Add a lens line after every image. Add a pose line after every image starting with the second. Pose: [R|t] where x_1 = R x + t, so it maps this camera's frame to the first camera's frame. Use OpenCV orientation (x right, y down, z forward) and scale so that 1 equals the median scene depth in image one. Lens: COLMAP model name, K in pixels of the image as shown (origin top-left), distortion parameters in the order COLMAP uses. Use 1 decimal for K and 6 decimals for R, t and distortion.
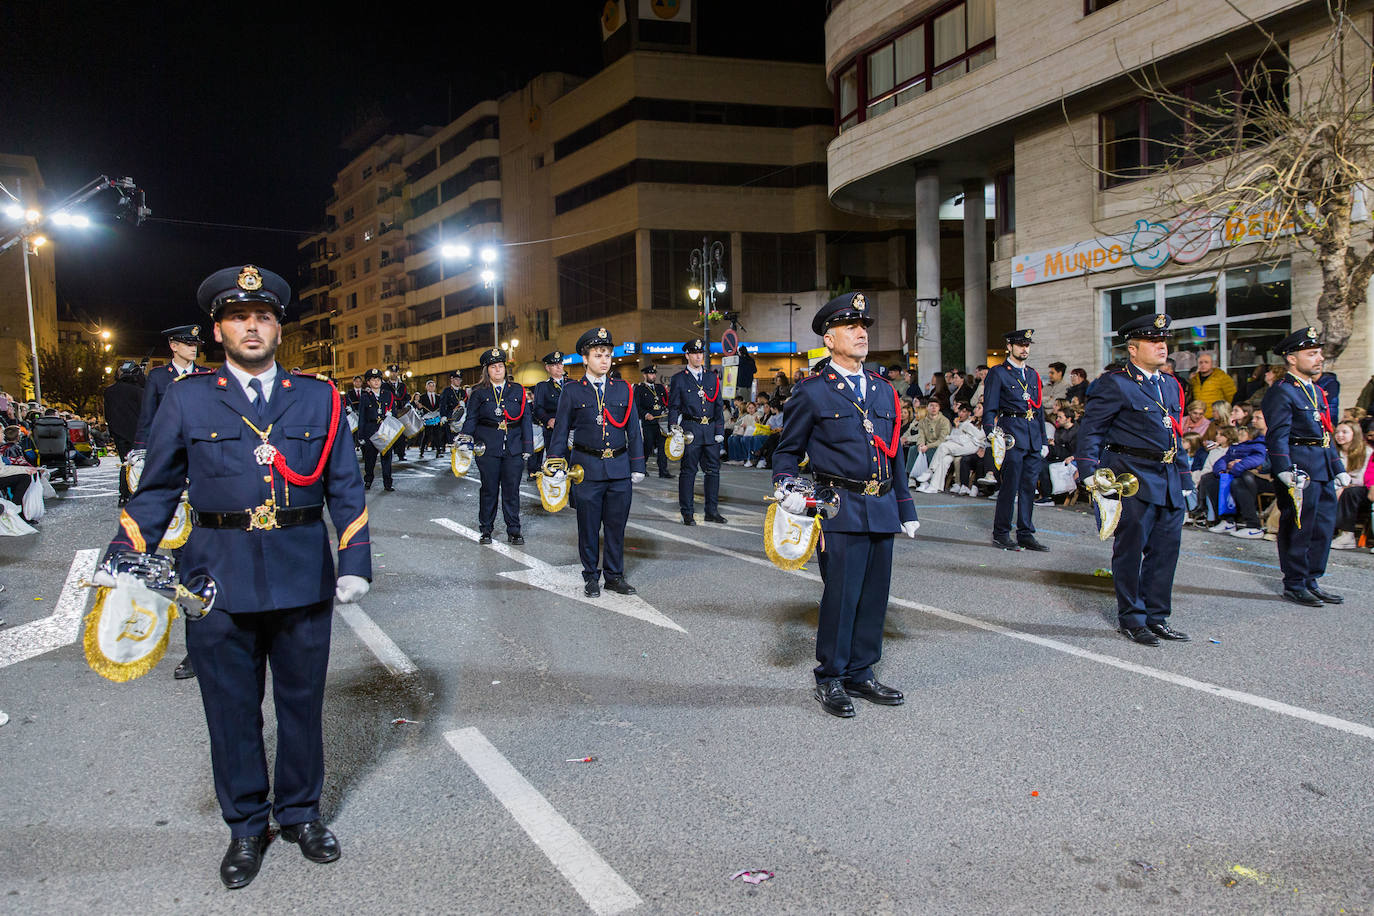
lens RADIAL K [[911.7, 0, 683.4], [0, 911.7, 454.8], [0, 0, 1]] dist [0.012805, -0.000542]
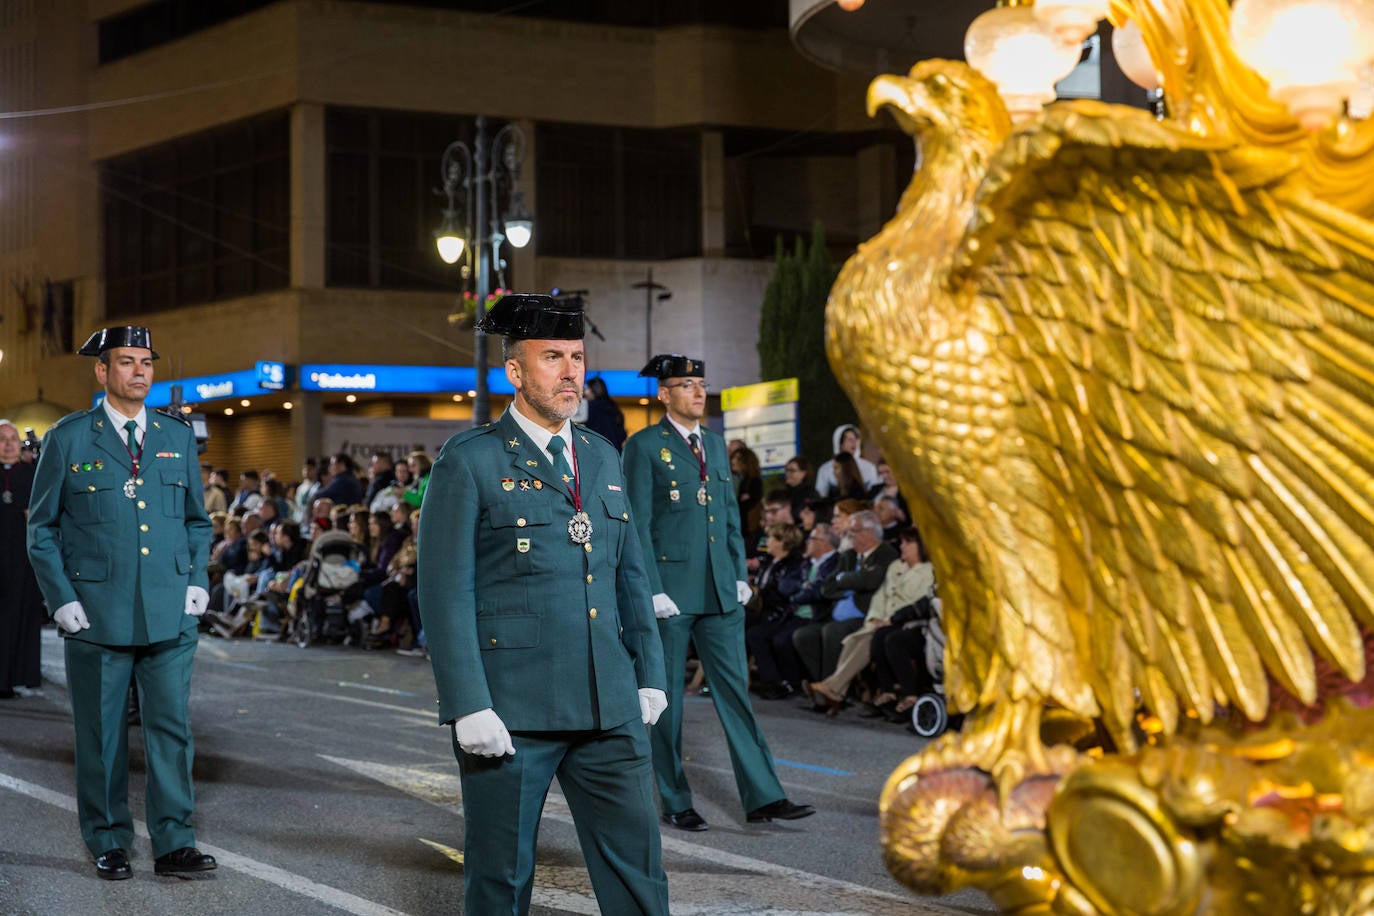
lens RADIAL K [[2012.4, 0, 687.0], [0, 2012.4, 458.0], [0, 0, 1]] dist [0.002145, -0.012089]
pose [[0.987803, 0.018336, 0.154622, -0.010131], [-0.005959, 0.996766, -0.080138, -0.004077], [-0.155592, 0.078240, 0.984718, 0.040963]]
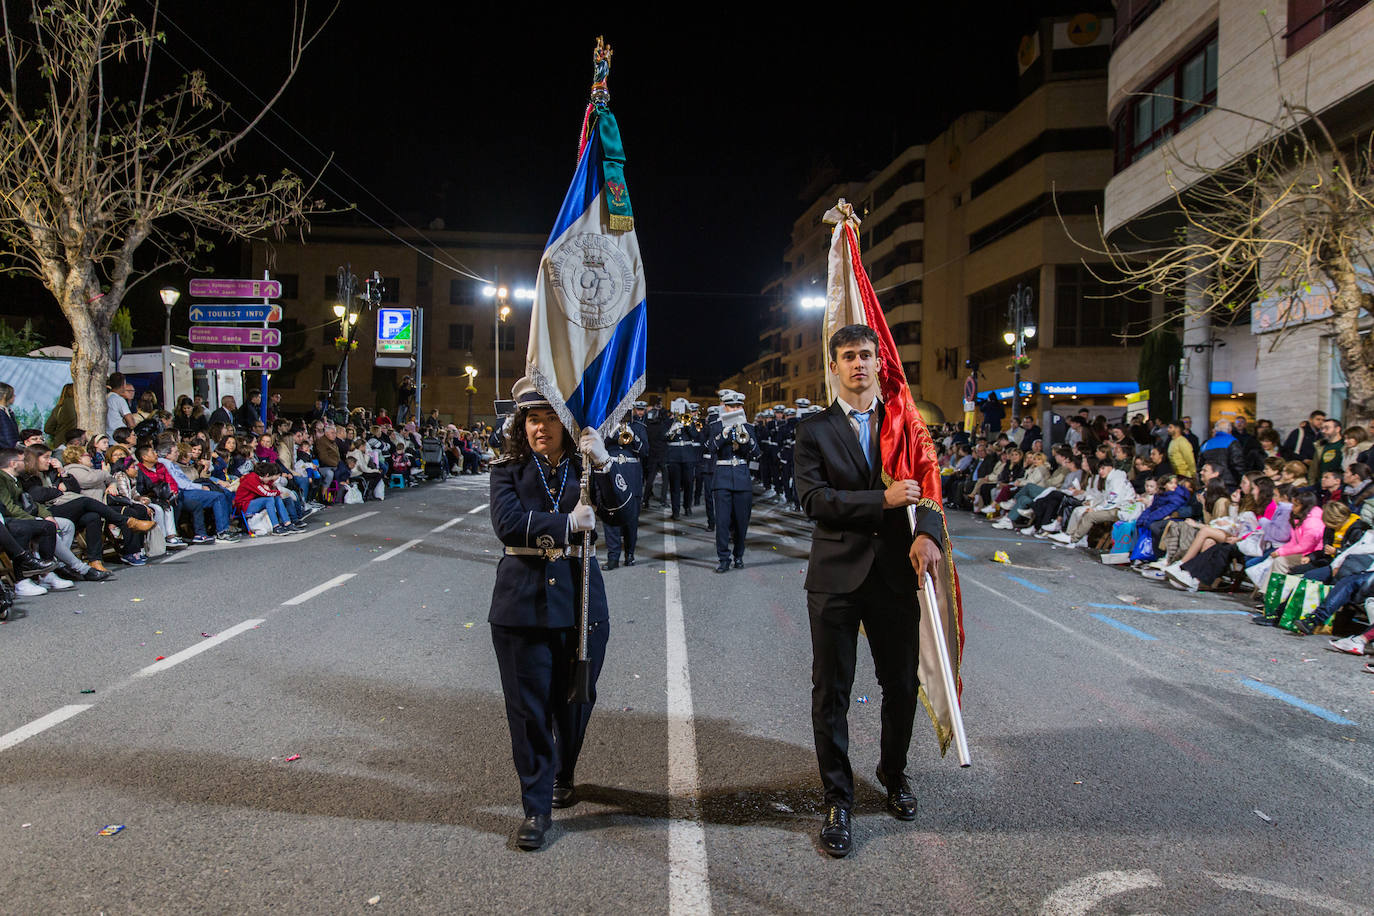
lens RADIAL K [[949.4, 0, 689.0], [0, 949.4, 450.9], [0, 0, 1]] dist [0.013706, -0.004385]
pose [[0.878111, 0.036941, -0.477029, 0.095939], [-0.058399, 0.997836, -0.030227, 0.000374], [0.474880, 0.054401, 0.878367, -0.041878]]
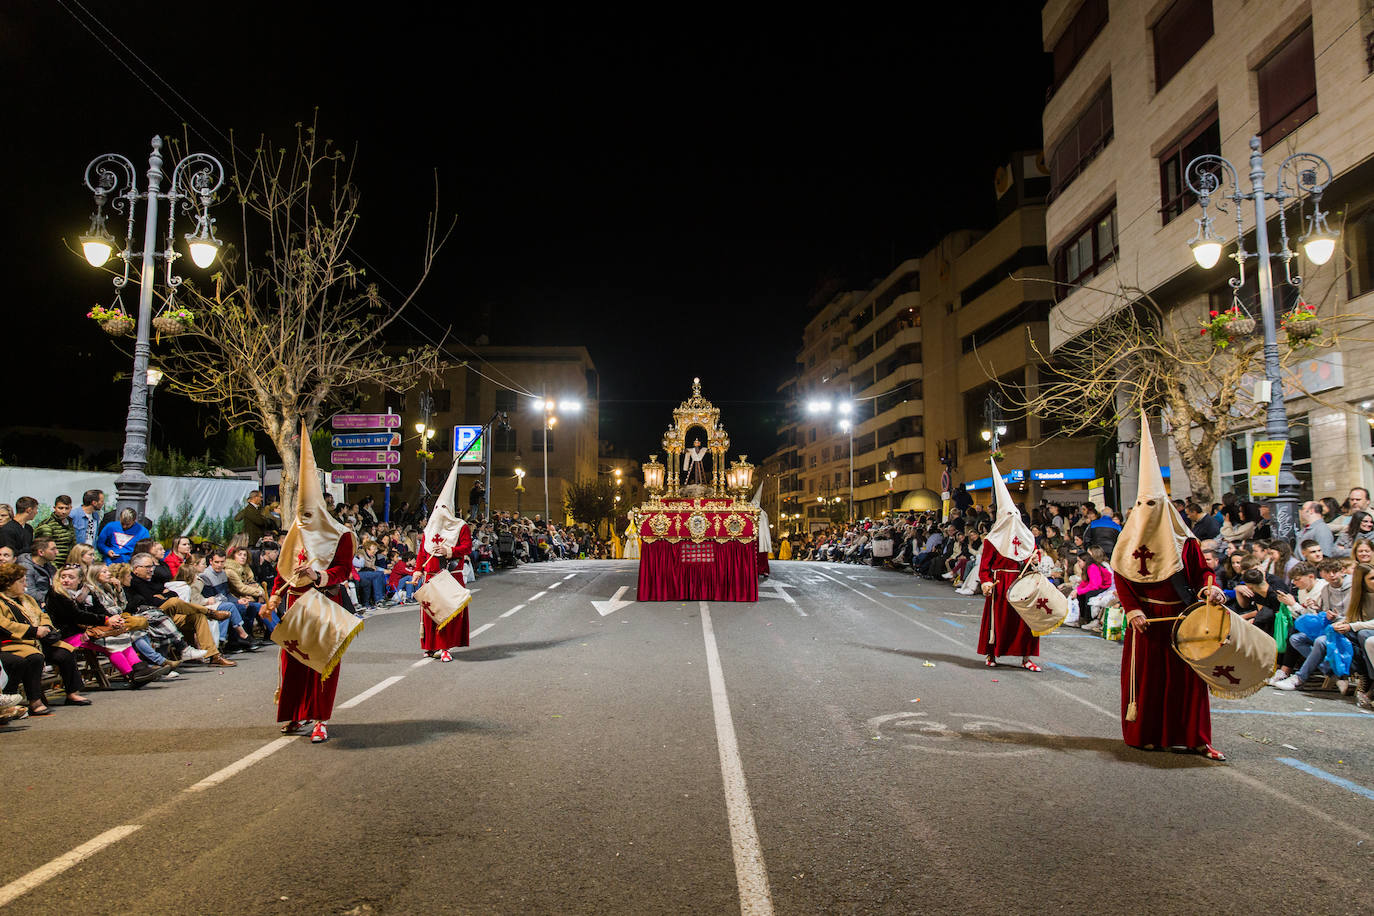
lens RADIAL K [[911.7, 0, 683.4], [0, 911.7, 454.8], [0, 0, 1]] dist [0.012805, -0.000542]
pose [[0.862614, -0.030017, -0.504972, 0.125065], [-0.036818, 0.991865, -0.121854, 0.003160], [0.504521, 0.123706, 0.854491, -0.096522]]
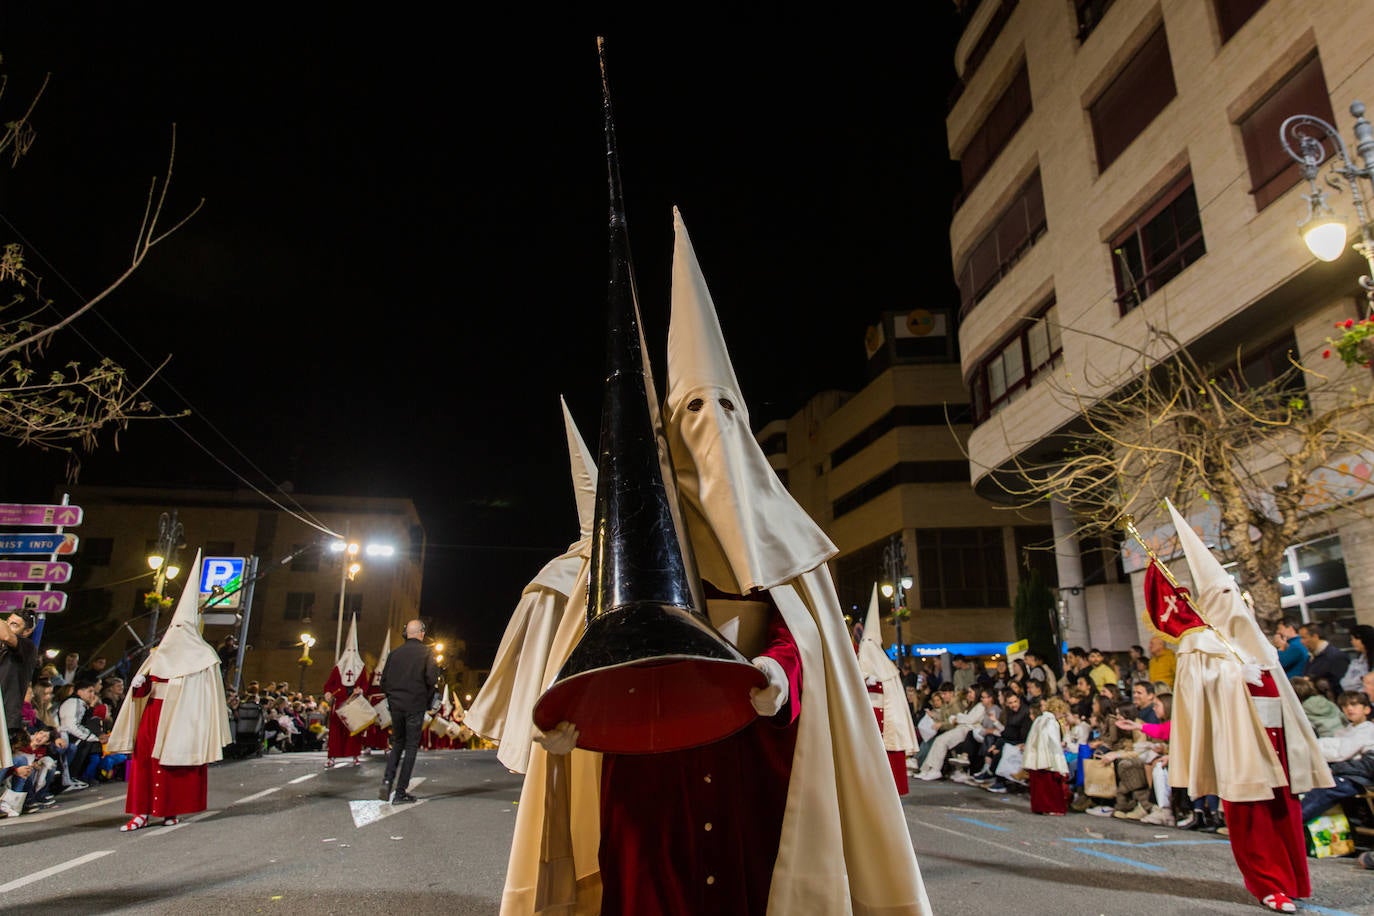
lens RADIAL K [[957.8, 0, 726.4], [0, 957.8, 428.5], [0, 0, 1]] dist [0.012995, -0.001926]
pose [[0.948675, -0.086511, -0.304190, 0.083491], [-0.023004, 0.940433, -0.339199, 0.008229], [0.315415, 0.328787, 0.890175, -0.026580]]
